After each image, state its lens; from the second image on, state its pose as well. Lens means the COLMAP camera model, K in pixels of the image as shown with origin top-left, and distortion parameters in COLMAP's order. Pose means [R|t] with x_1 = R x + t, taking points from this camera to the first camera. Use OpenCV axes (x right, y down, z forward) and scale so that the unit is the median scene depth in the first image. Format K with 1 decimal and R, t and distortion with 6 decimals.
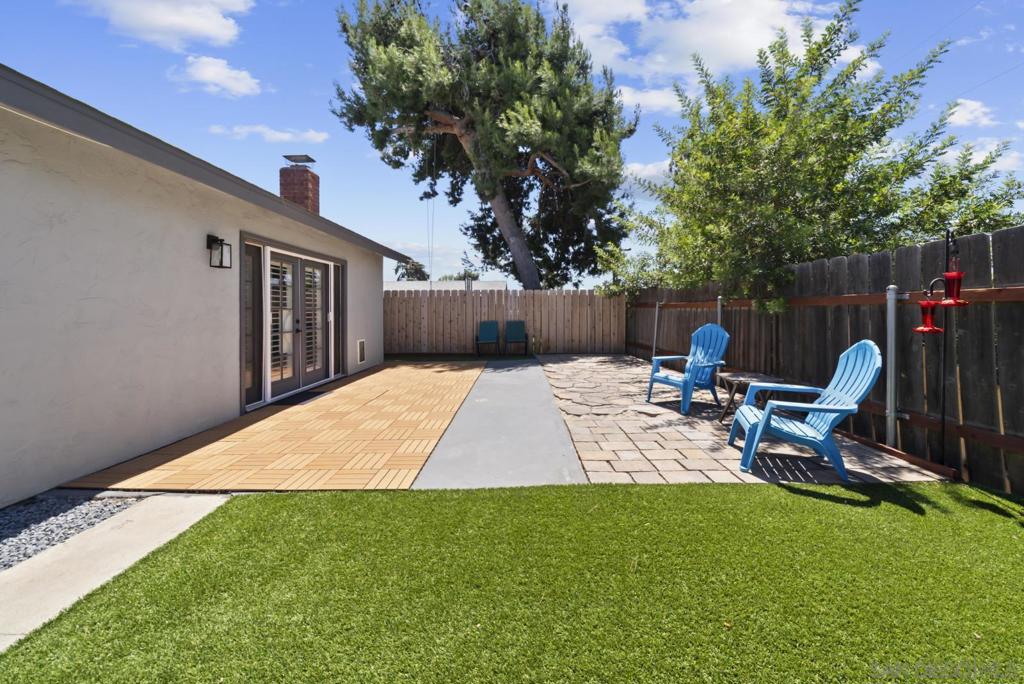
lens RADIAL K [[358.9, 0, 508.9], [0, 358.9, 315.3], [0, 0, 1]] dist [-0.000074, -0.000009]
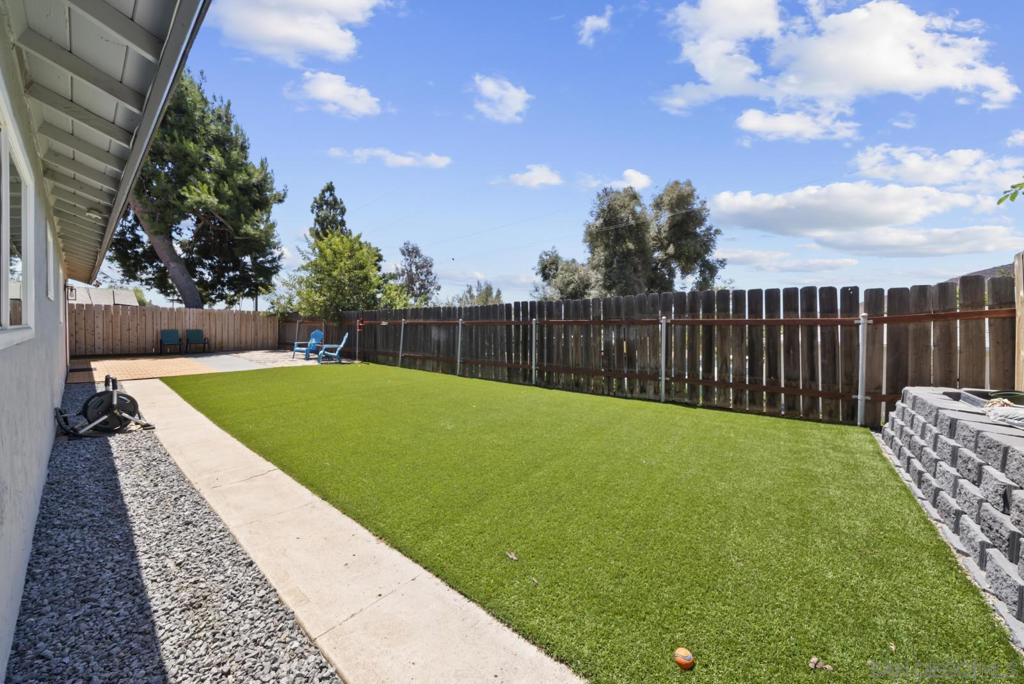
lens RADIAL K [[368.3, 0, 511.8], [0, 368.3, 331.0], [0, 0, 1]] dist [0.000454, 0.000022]
pose [[0.612303, 0.006380, 0.790598, -0.317599], [-0.008808, 0.999960, -0.001248, 0.010081], [-0.790574, -0.006199, 0.612335, -0.797489]]
